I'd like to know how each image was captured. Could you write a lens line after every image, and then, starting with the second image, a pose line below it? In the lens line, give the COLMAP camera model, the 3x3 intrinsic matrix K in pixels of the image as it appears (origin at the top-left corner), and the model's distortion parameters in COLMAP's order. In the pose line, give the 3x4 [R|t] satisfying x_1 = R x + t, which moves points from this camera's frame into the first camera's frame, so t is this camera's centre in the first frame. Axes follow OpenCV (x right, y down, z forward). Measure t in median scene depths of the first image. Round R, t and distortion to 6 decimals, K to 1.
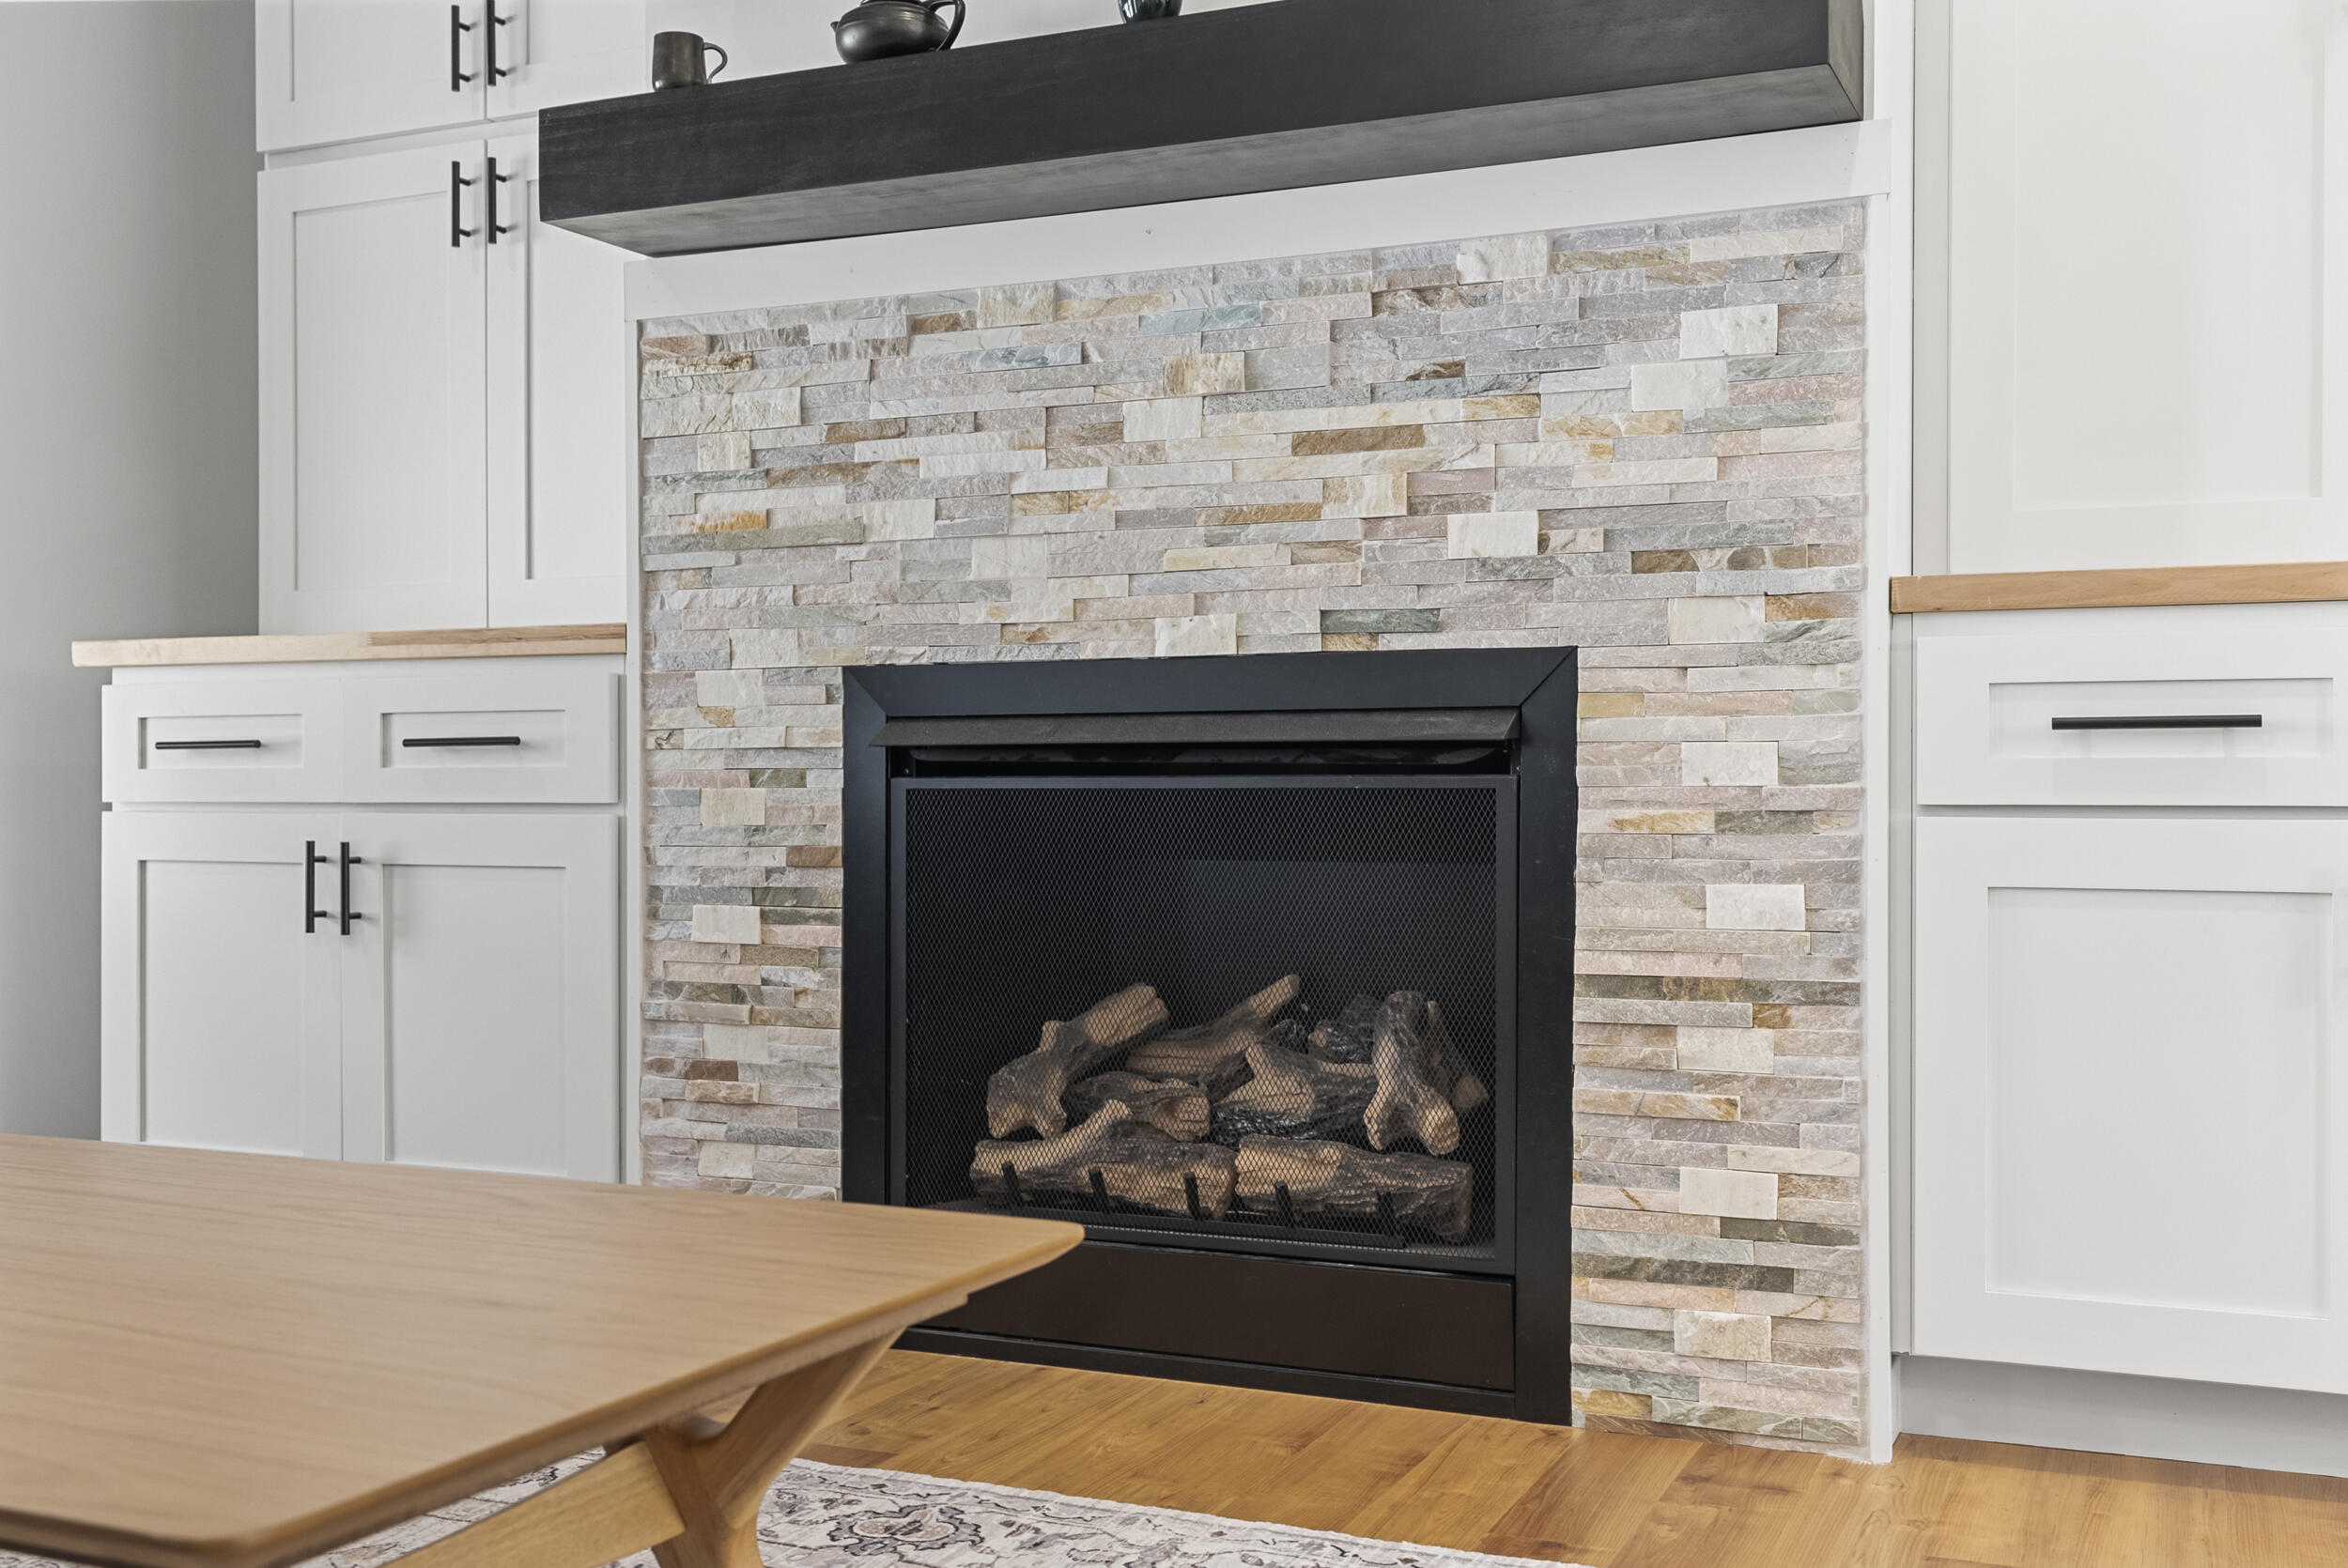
lens RADIAL K [[2330.6, 0, 1173.9], [0, 2330.6, 793.8], [0, 0, 1]] dist [-0.005627, 0.000000]
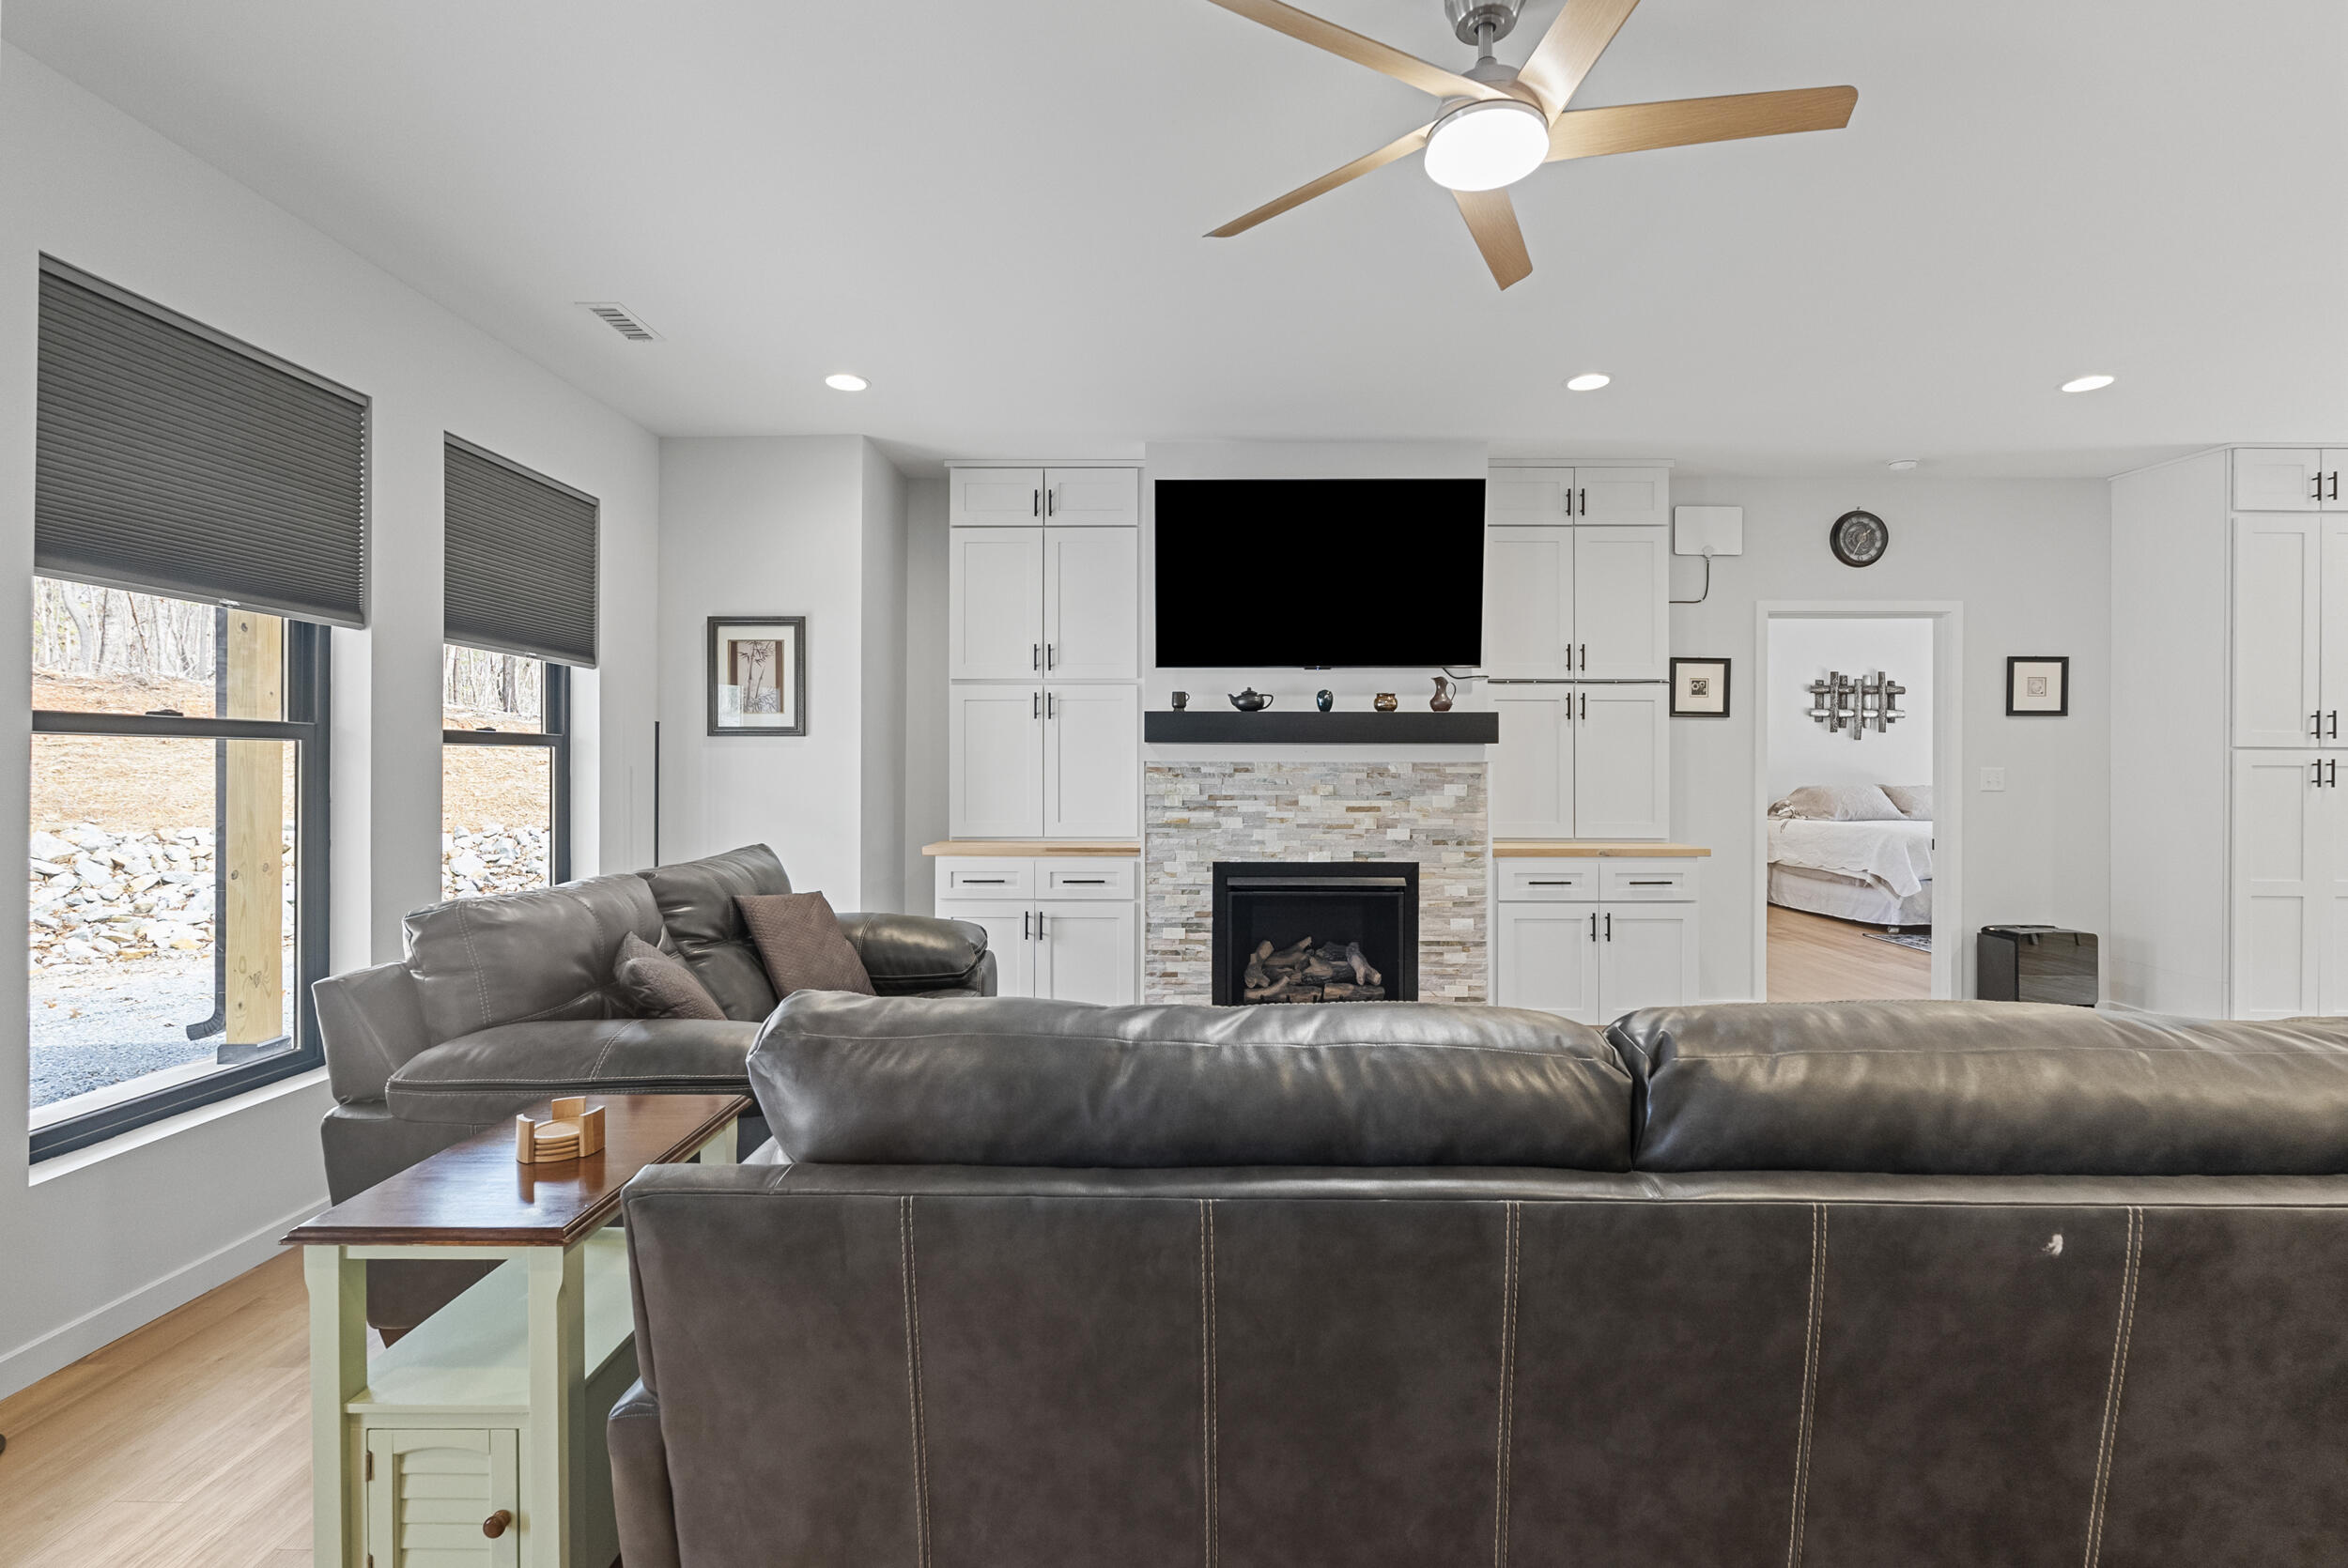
lens RADIAL K [[1072.3, 0, 1174.9], [0, 1072.3, 773.0], [0, 0, 1]] dist [0.002152, 0.000013]
pose [[0.921333, 0.000841, 0.388774, -0.865783], [-0.000786, 1.000000, -0.000302, -0.197003], [-0.388774, -0.000027, 0.921333, -0.530418]]
